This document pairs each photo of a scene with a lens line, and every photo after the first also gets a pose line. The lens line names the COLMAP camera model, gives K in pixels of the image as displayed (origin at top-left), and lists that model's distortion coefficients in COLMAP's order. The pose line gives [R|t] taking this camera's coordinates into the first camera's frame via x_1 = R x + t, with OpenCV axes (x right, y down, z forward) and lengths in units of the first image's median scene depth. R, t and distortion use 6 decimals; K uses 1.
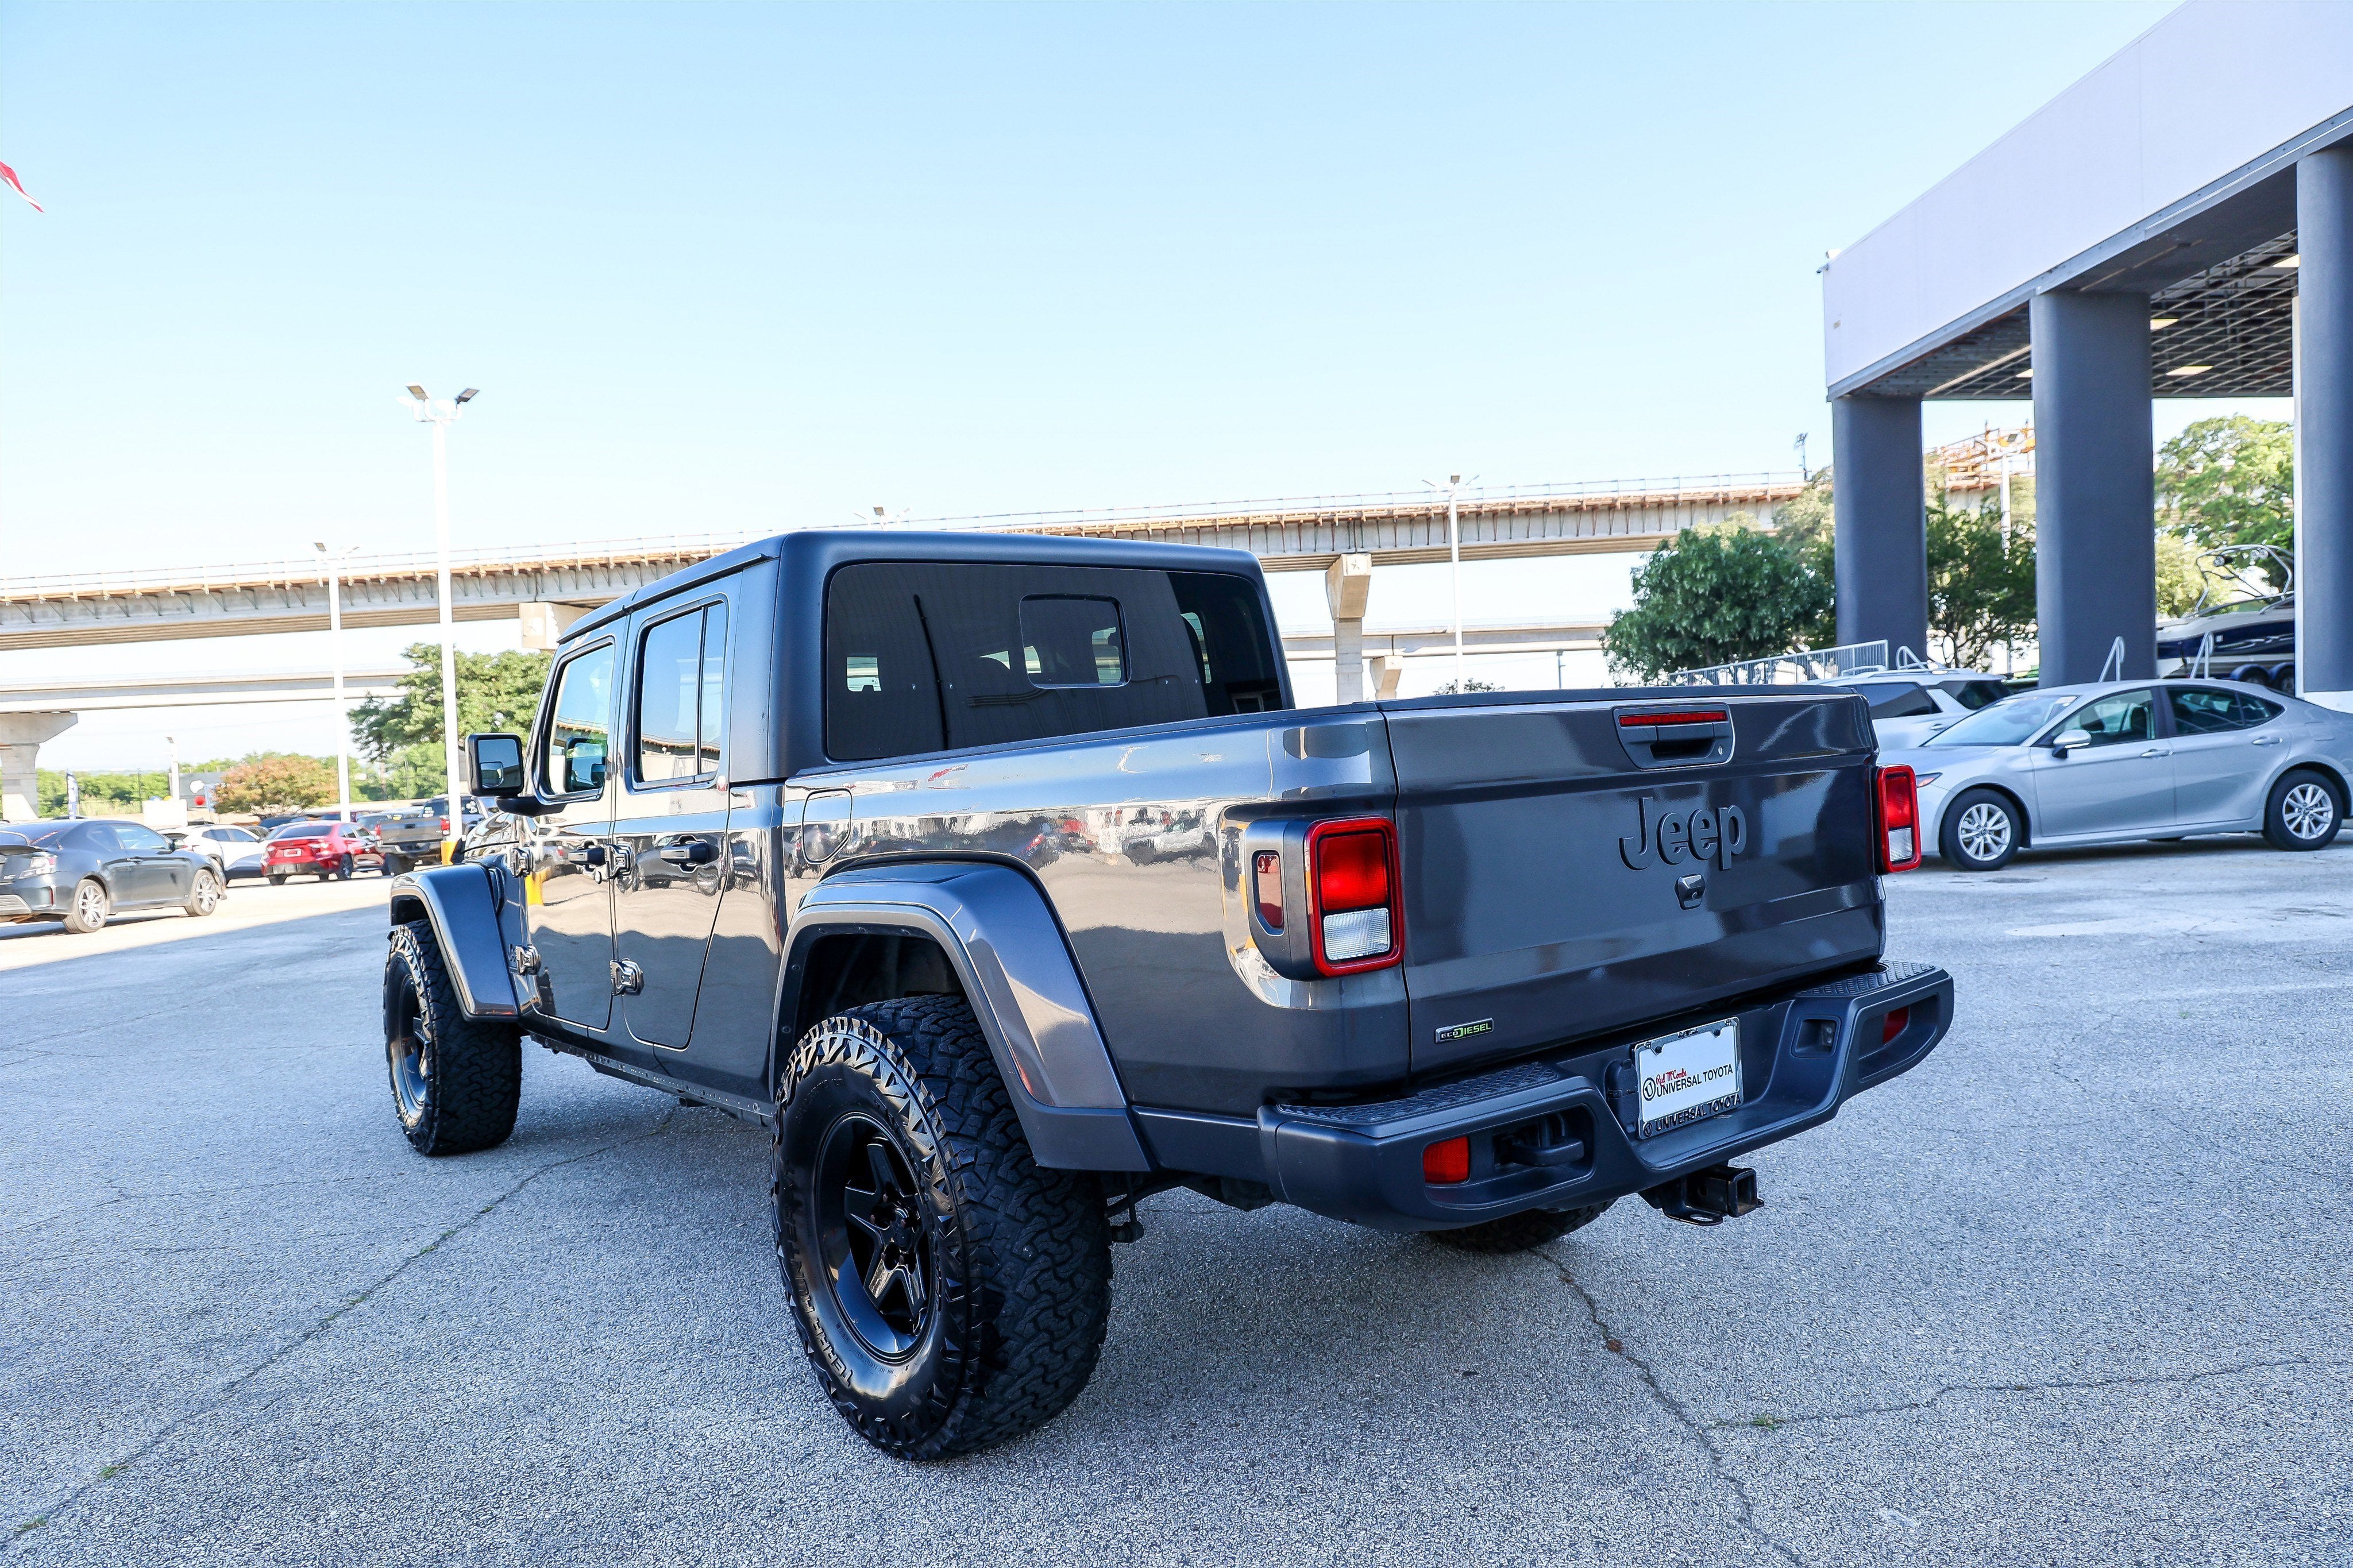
lens RADIAL K [[1601.5, 0, 1185.6], [0, 1601.5, 807.3], [0, 0, 1]] dist [-0.098046, 0.067524]
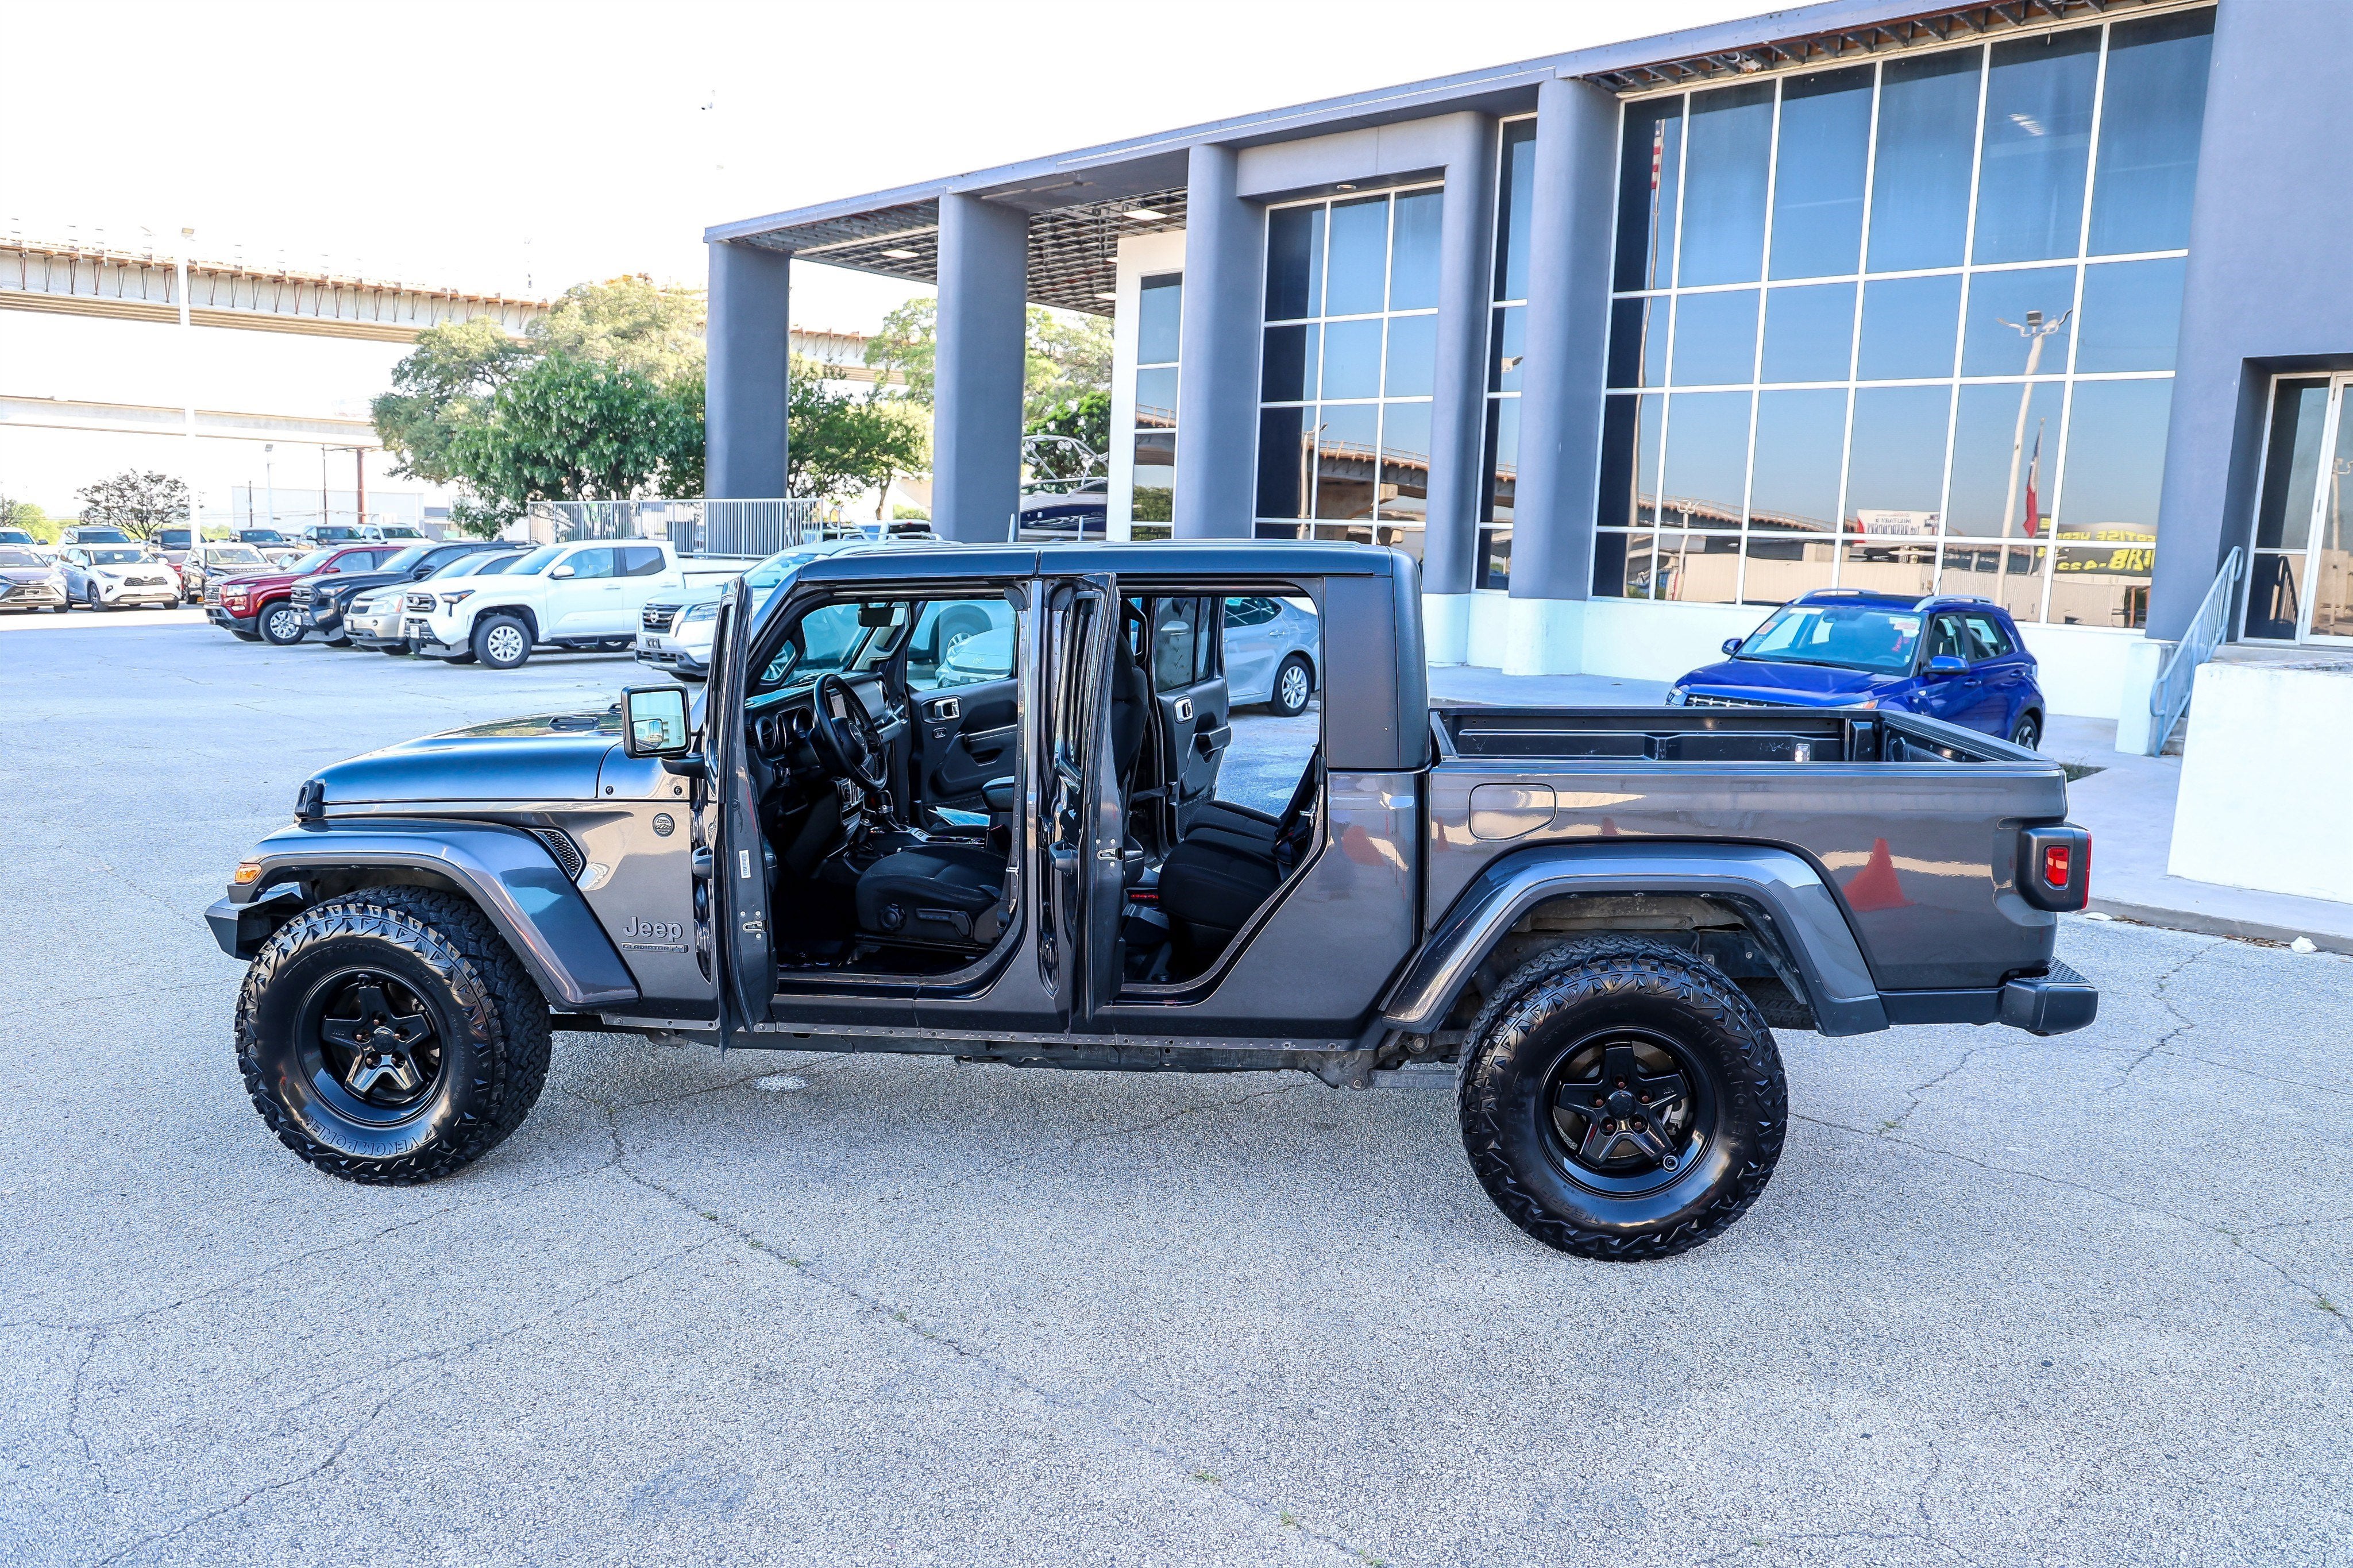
lens RADIAL K [[1646.8, 0, 1164.4], [0, 1646.8, 826.0], [0, 0, 1]] dist [-0.088100, 0.075092]
pose [[0.707633, -0.053665, 0.704539, -0.134791], [-0.033731, 0.993409, 0.109548, -0.011218], [-0.705775, -0.101284, 0.701159, 0.027764]]
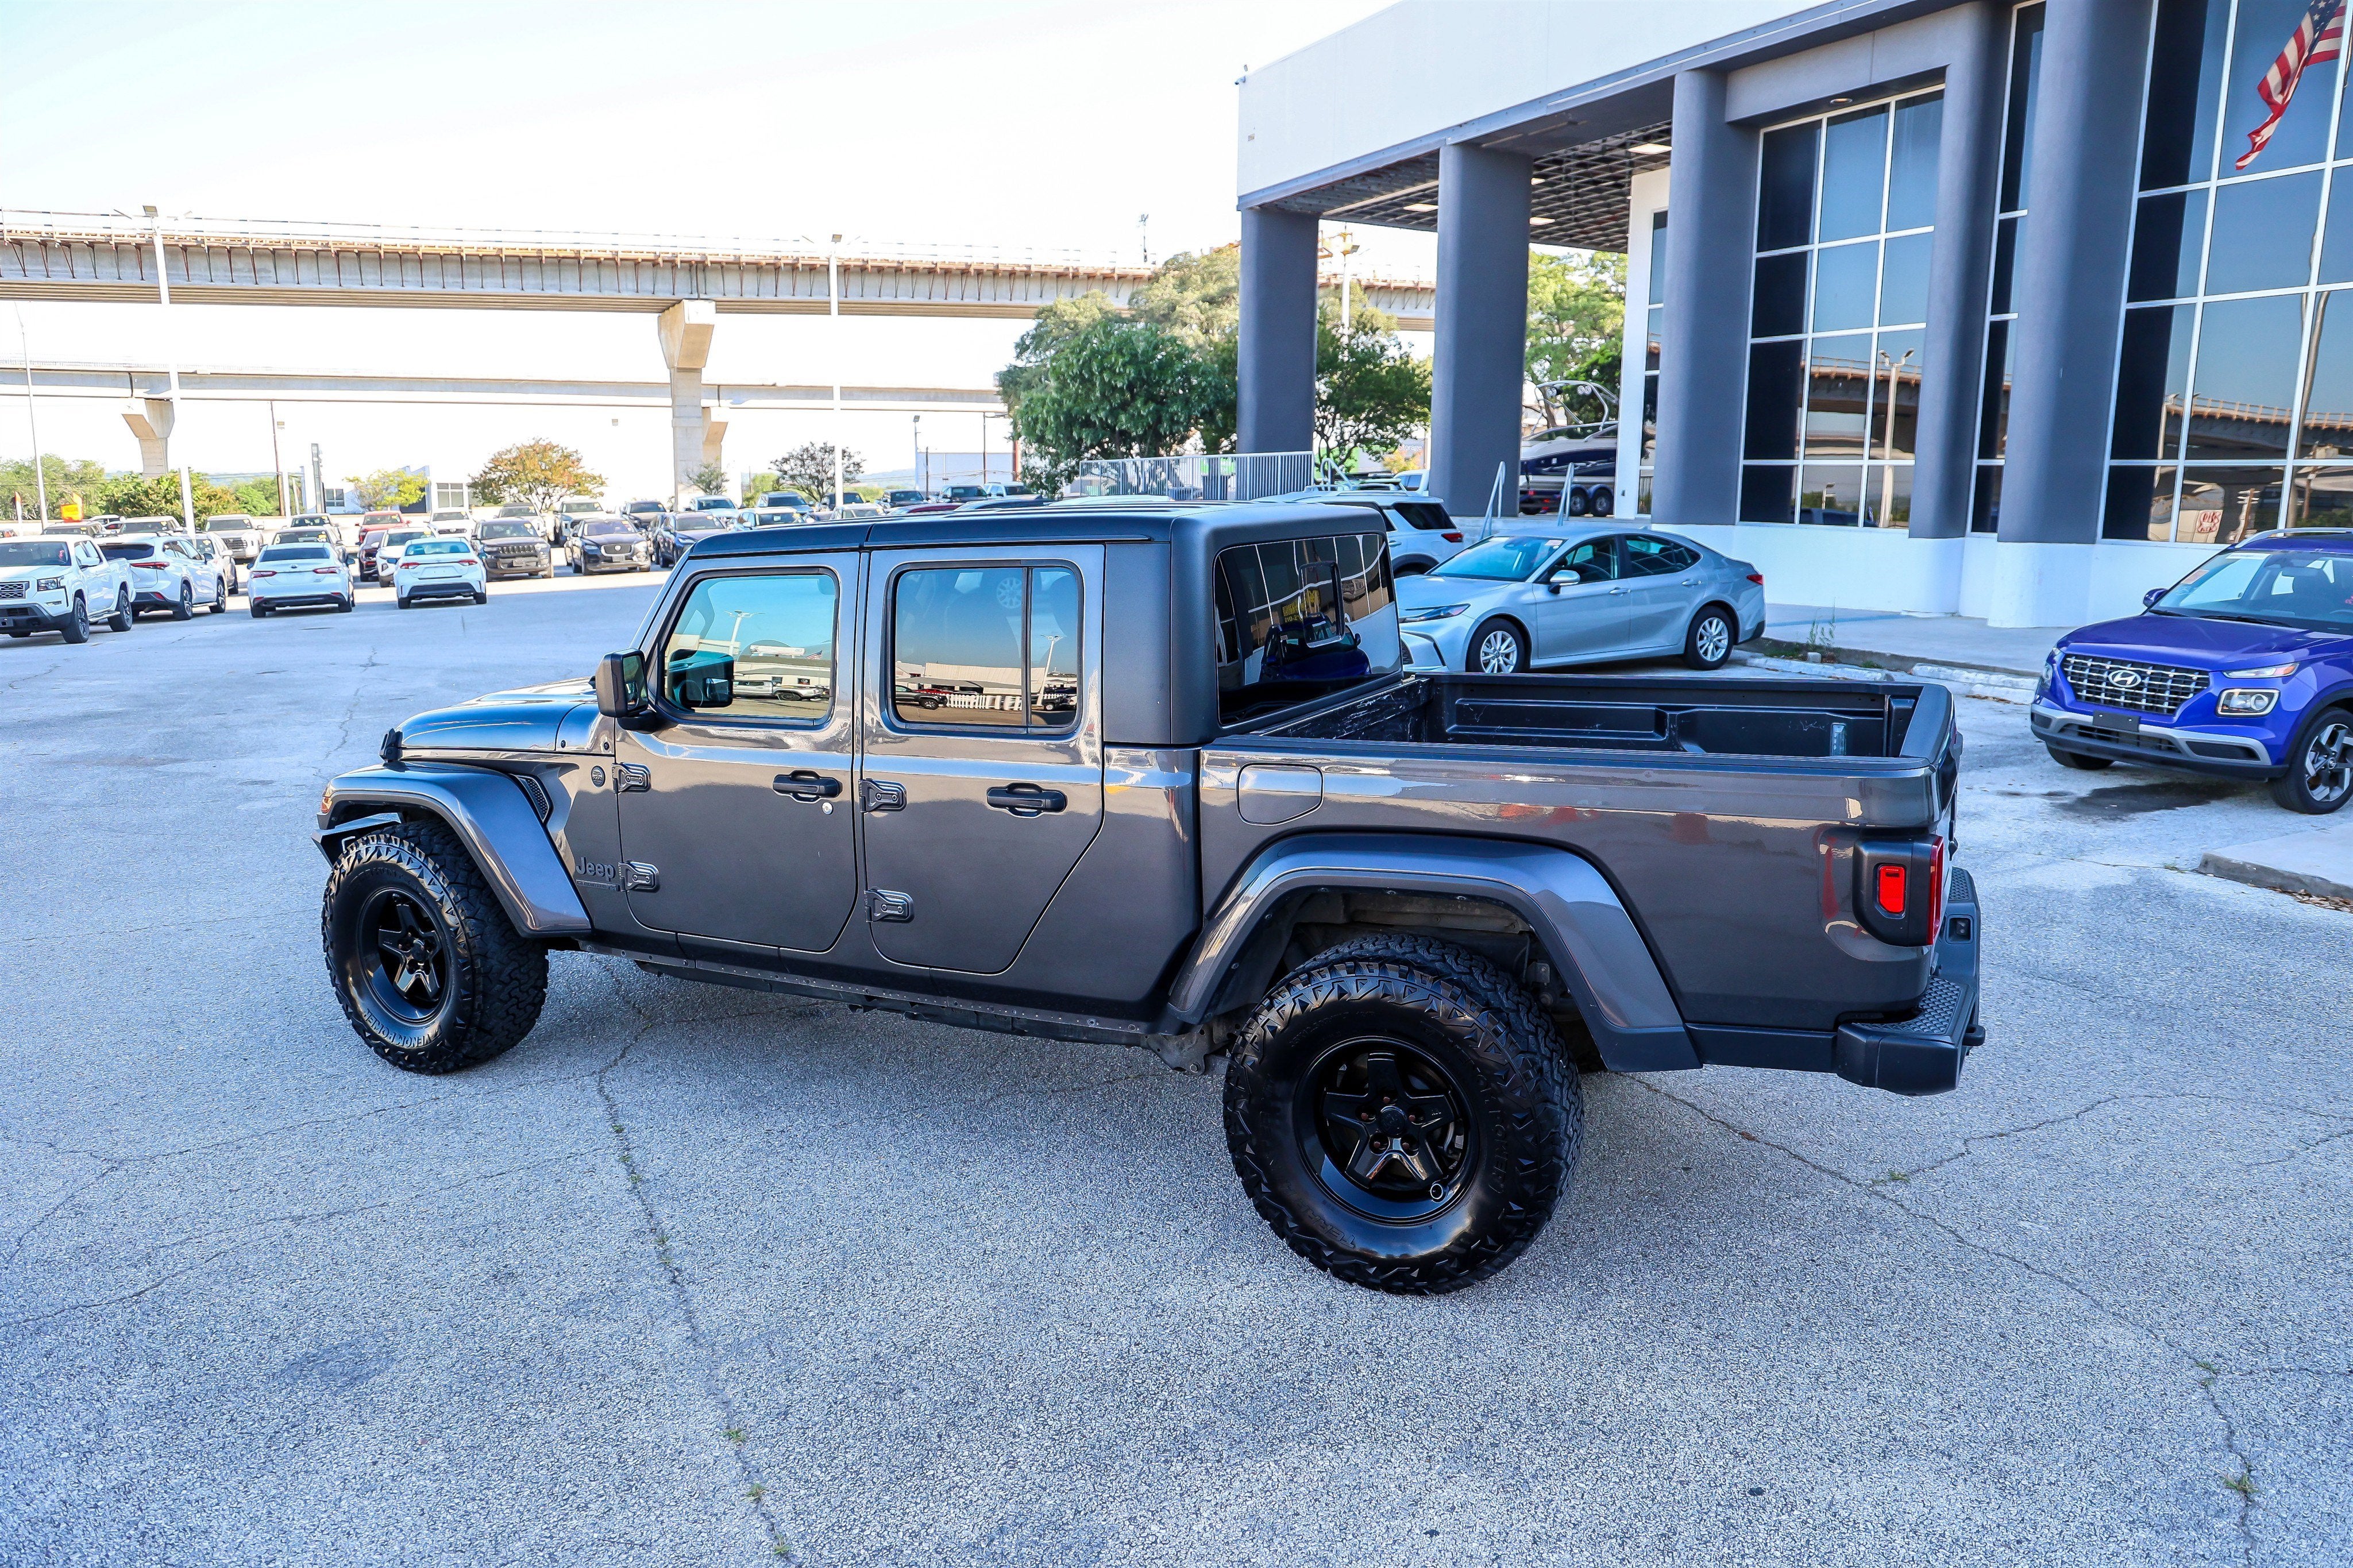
lens RADIAL K [[1601.5, 0, 1185.6], [0, 1601.5, 807.3], [0, 0, 1]] dist [-0.098046, 0.067524]
pose [[0.910958, -0.038183, 0.410727, -0.077607], [-0.024386, 0.988980, 0.146025, -0.015075], [-0.411777, -0.143039, 0.899989, -0.003604]]
